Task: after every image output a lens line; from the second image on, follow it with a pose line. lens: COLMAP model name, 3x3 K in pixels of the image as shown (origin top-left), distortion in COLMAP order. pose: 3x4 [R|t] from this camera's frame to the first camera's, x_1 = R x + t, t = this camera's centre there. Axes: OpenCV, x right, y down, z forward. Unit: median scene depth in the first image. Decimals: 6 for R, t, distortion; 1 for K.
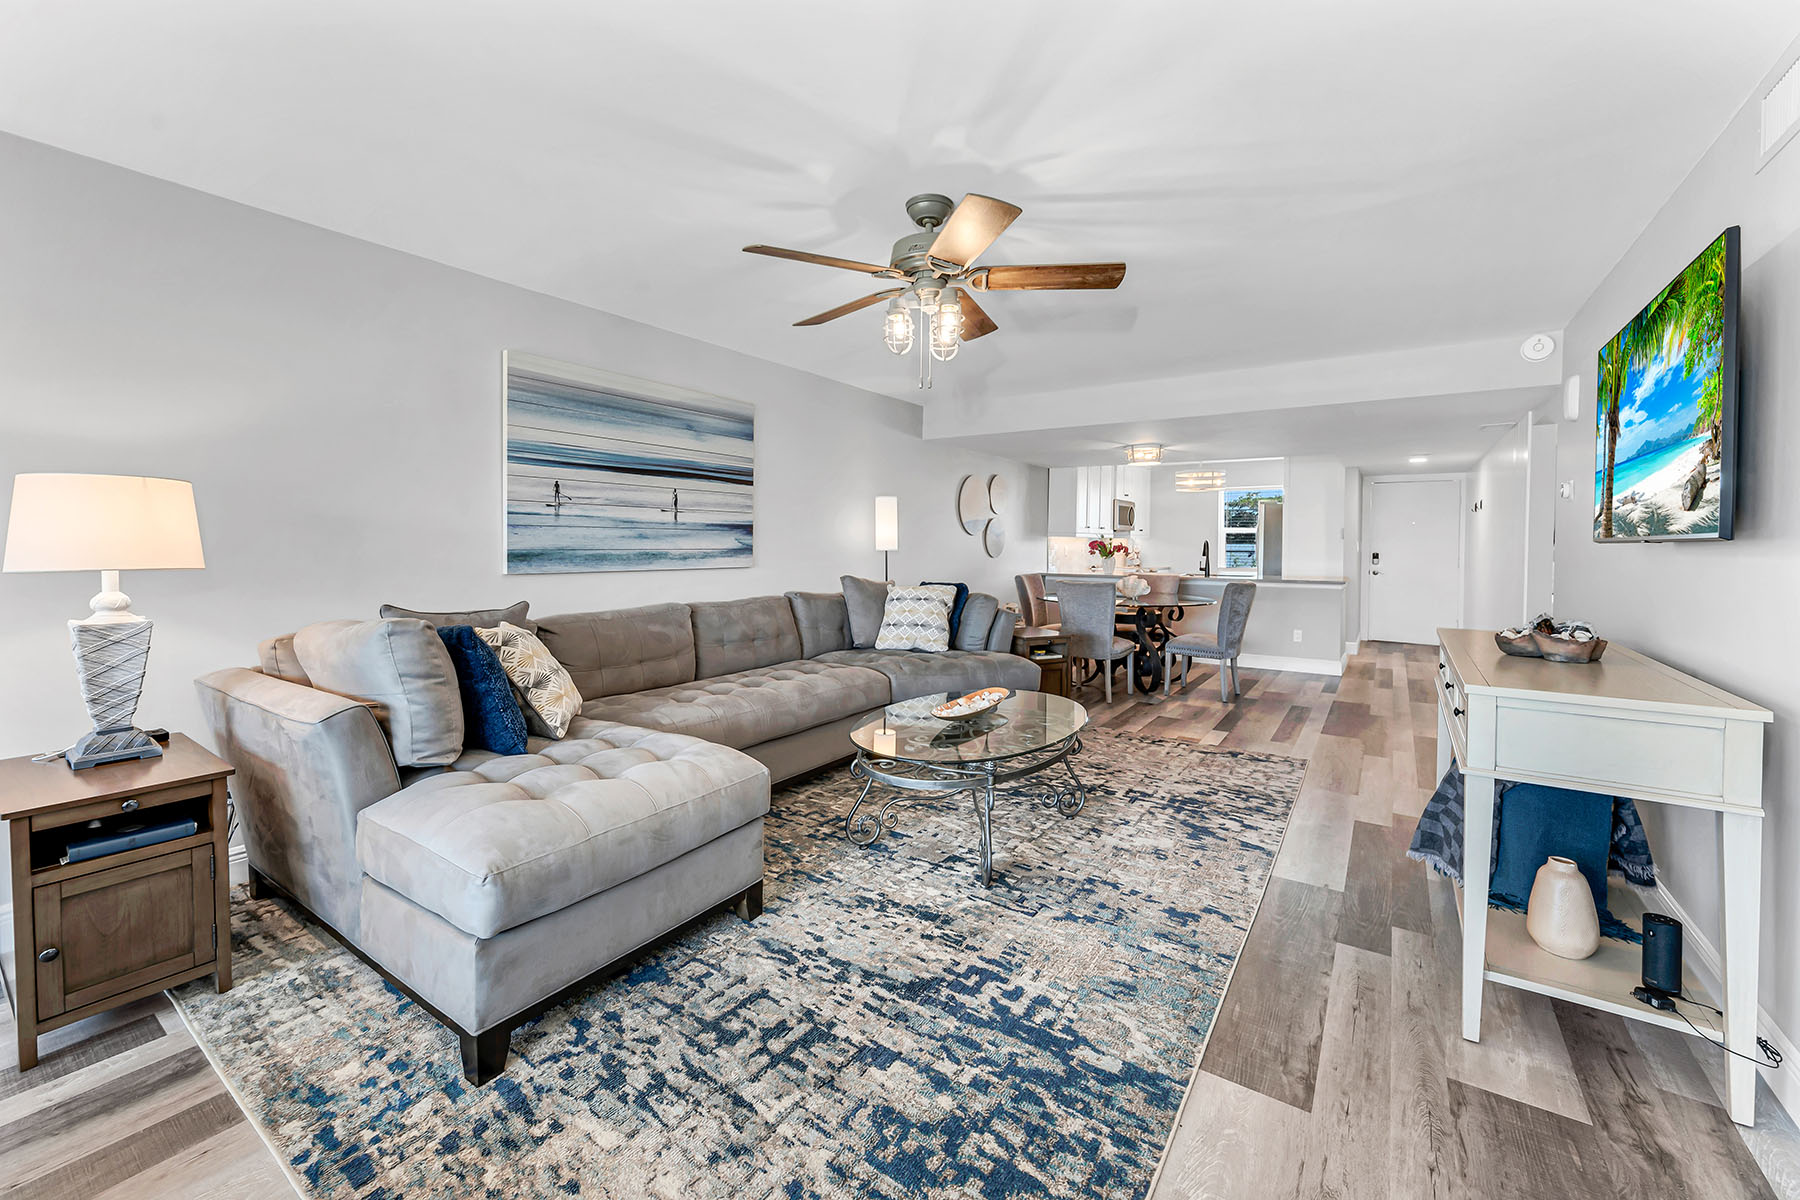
lens RADIAL K [[720.7, 0, 902.2], [0, 720.7, 557.1], [0, 0, 1]] dist [-0.000762, 0.000618]
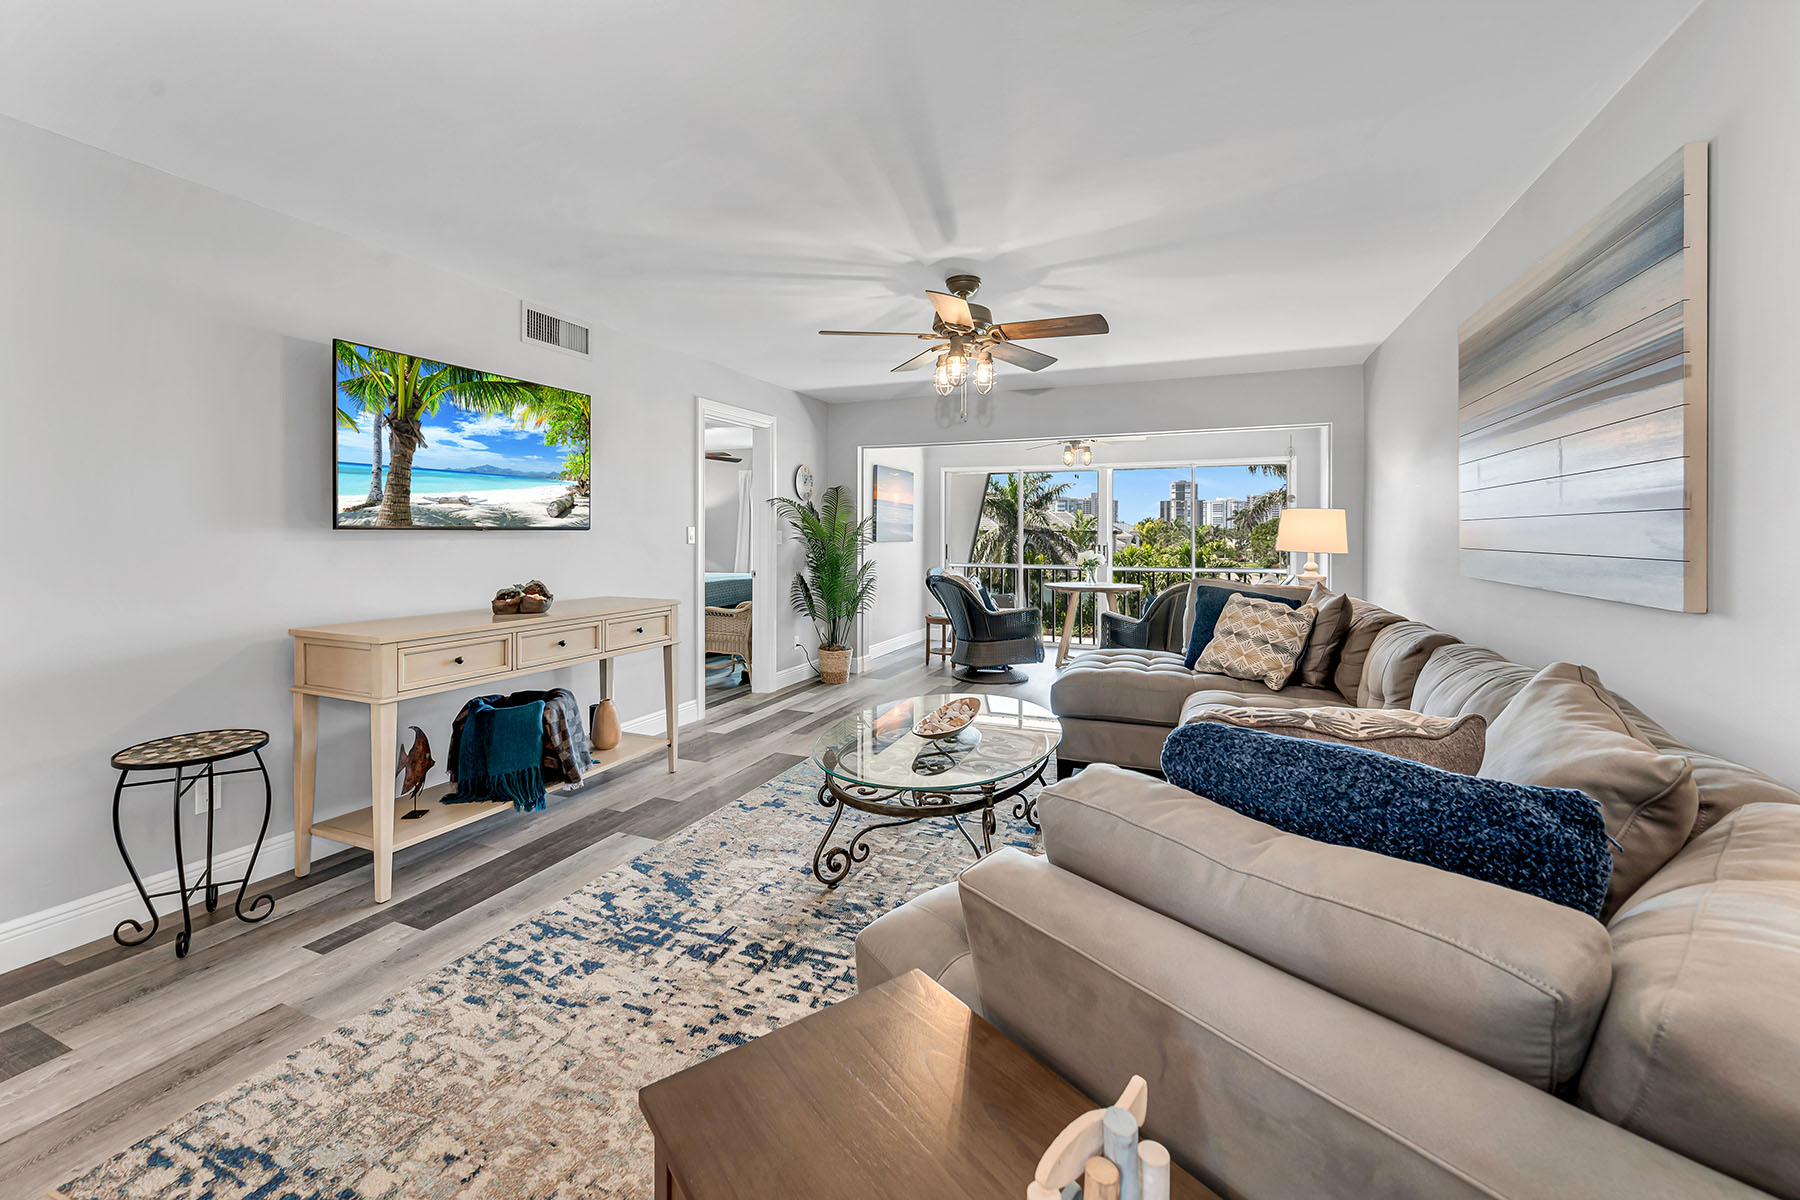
lens RADIAL K [[738.2, 0, 888.0], [0, 738.2, 535.2], [0, 0, 1]] dist [-0.004058, -0.000135]
pose [[-0.982169, -0.009389, -0.187766, 0.324855], [-0.013029, 0.999750, 0.018164, -0.034245], [0.187549, 0.020287, -0.982046, 1.769850]]
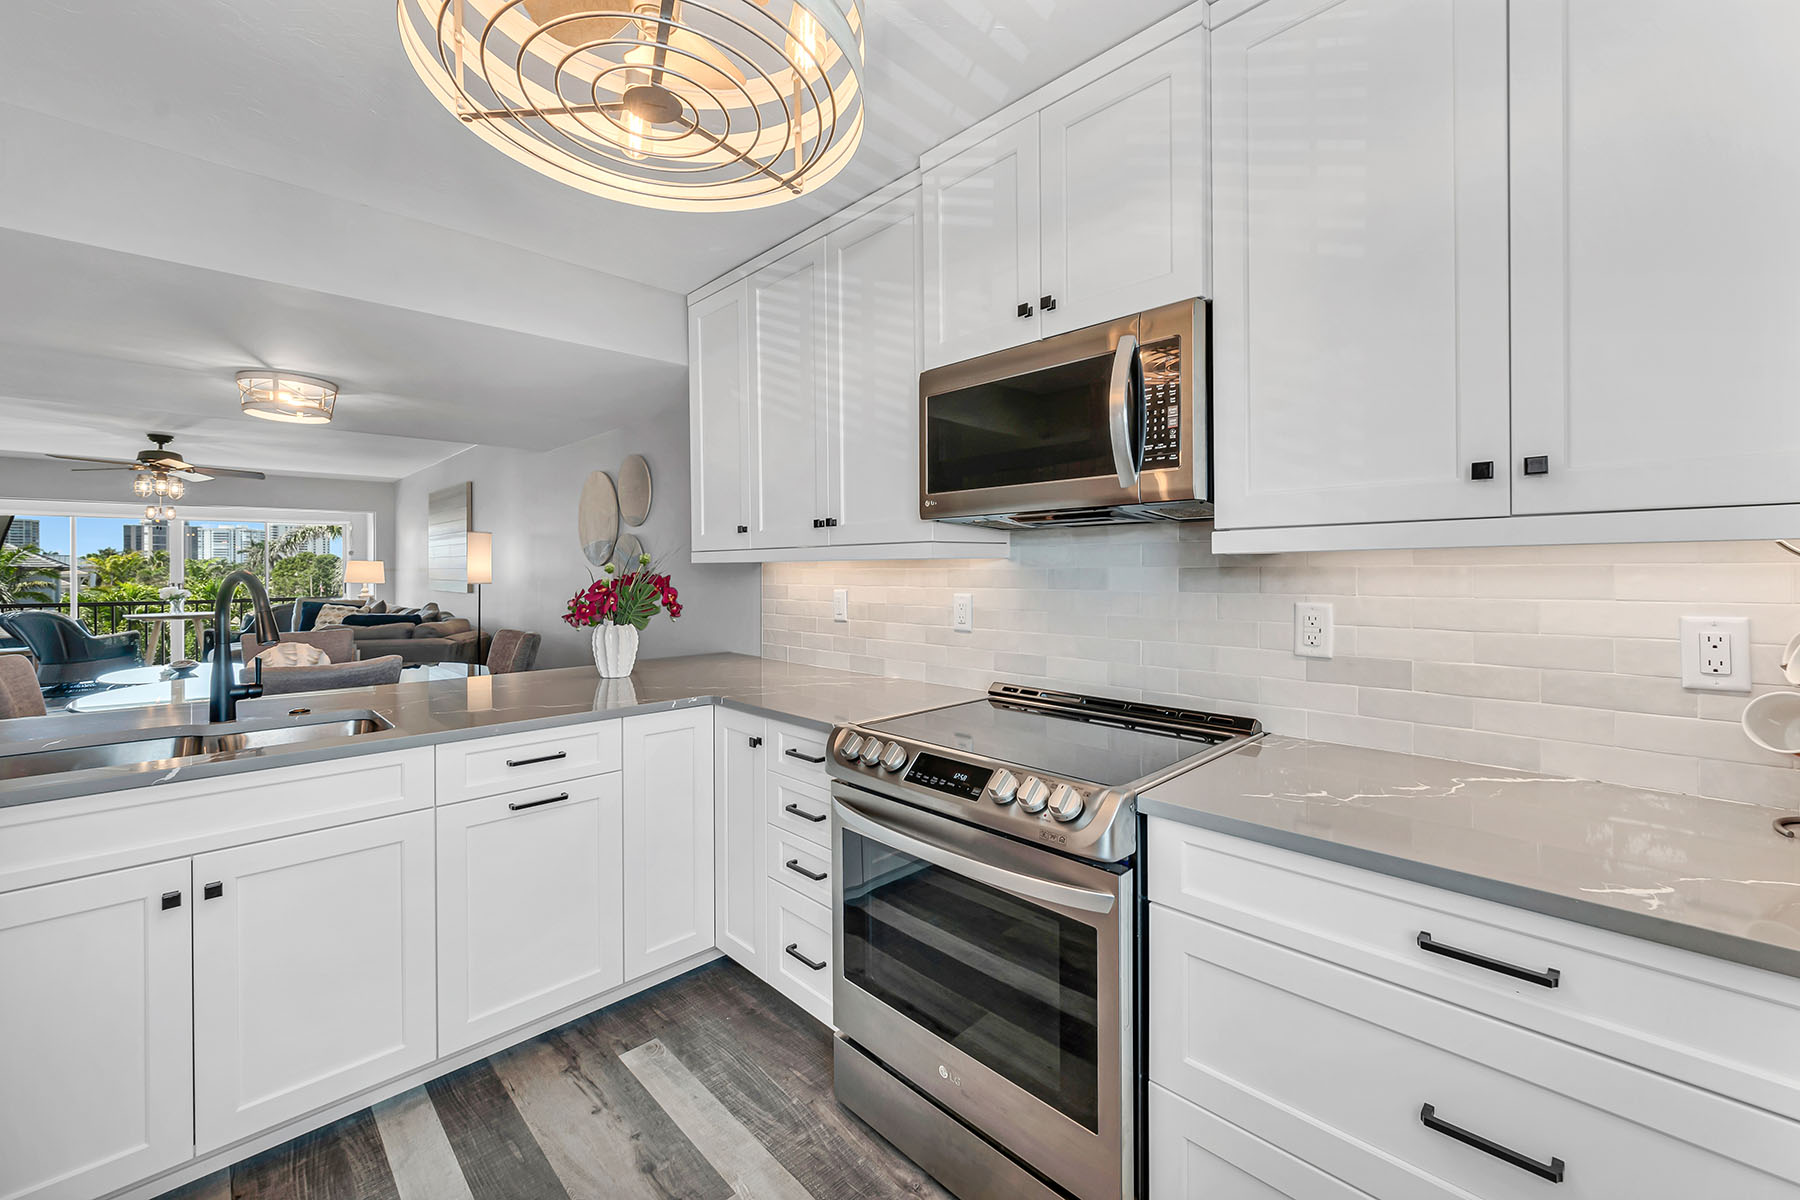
lens RADIAL K [[720.7, 0, 894.6], [0, 720.7, 571.1], [0, 0, 1]] dist [-0.000762, 0.000618]
pose [[-0.207346, -0.003525, -0.978261, 1.433360], [-0.017229, 0.999852, 0.000049, -0.063093], [0.978116, 0.016864, -0.207376, 2.974032]]
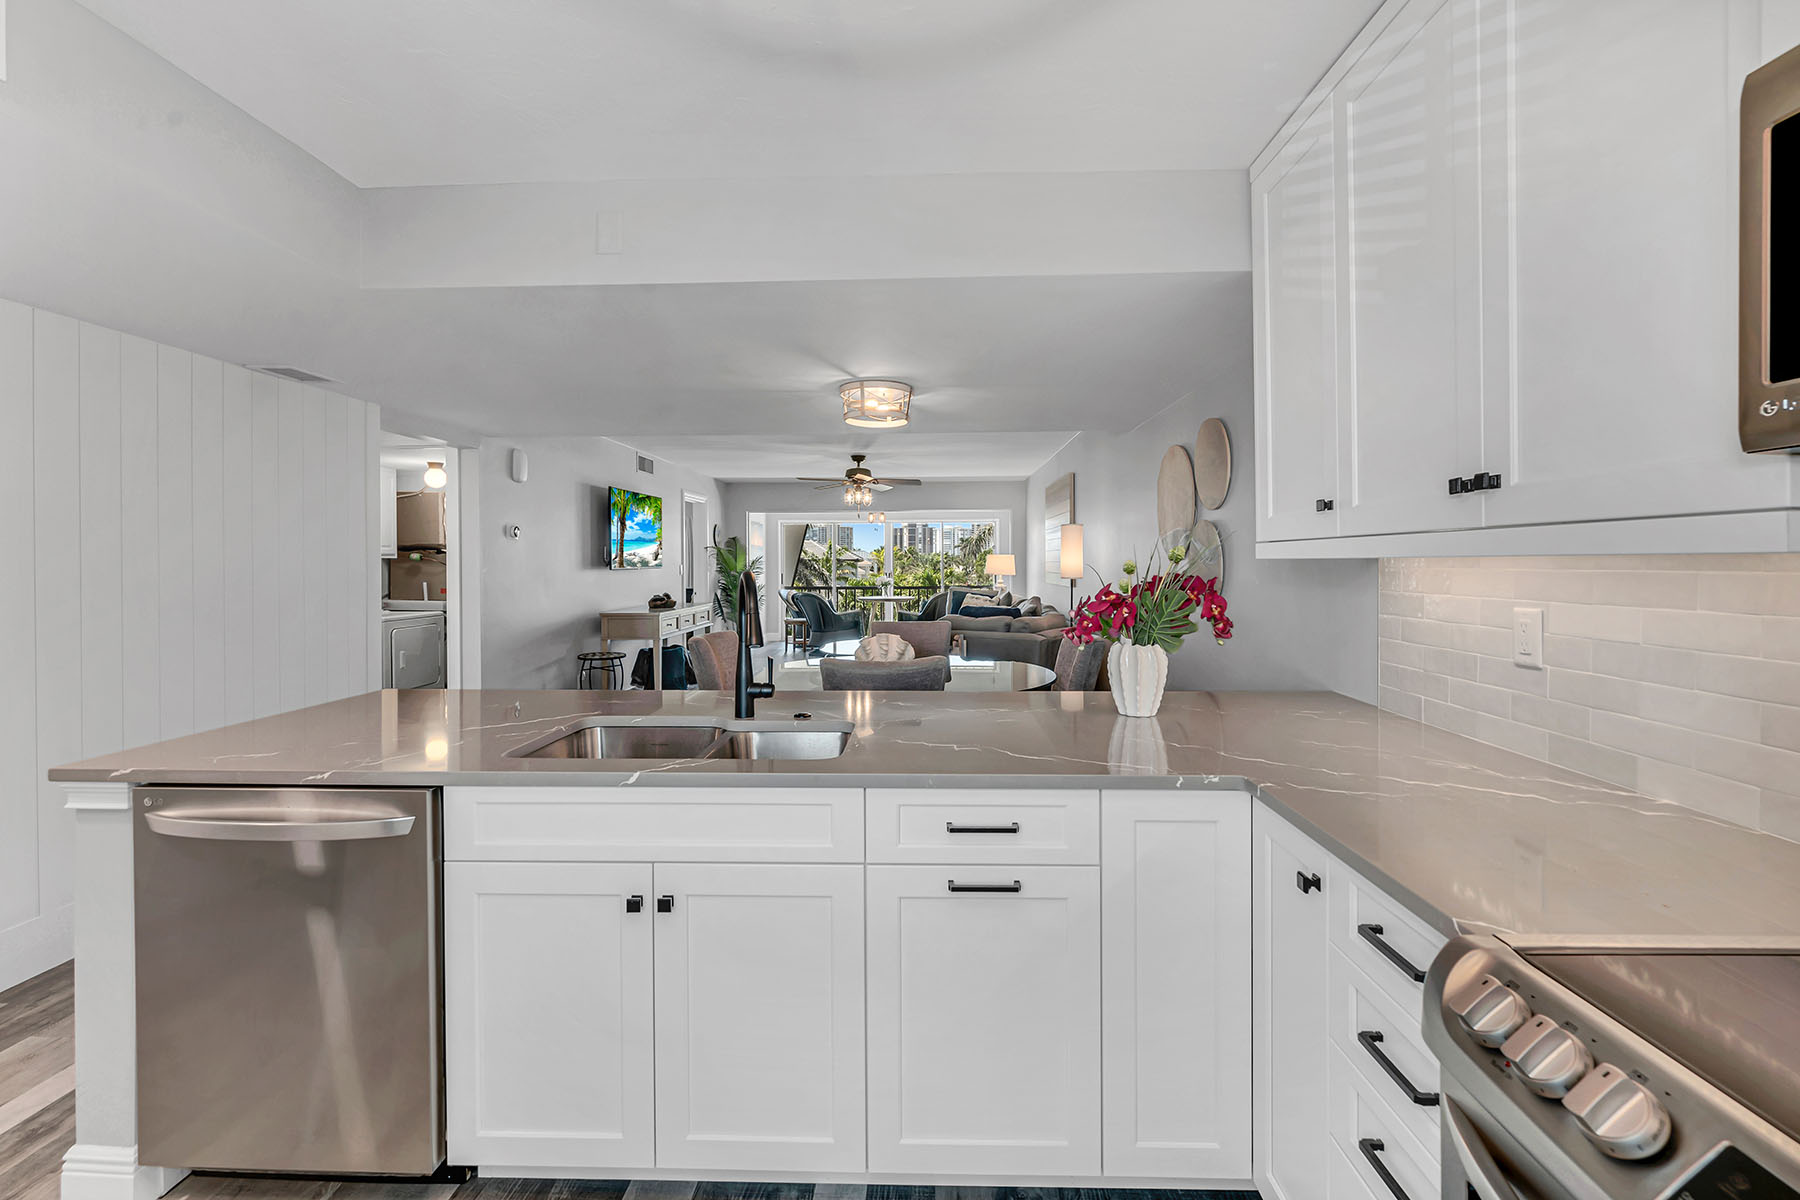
lens RADIAL K [[772.2, 0, 911.8], [0, 772.2, 565.6], [0, 0, 1]] dist [-0.007173, 0.000112]
pose [[-0.844478, -0.001063, -0.535590, 1.201042], [-0.012128, 0.999780, 0.017139, -0.070895], [0.535453, 0.020969, -0.844304, 2.936471]]
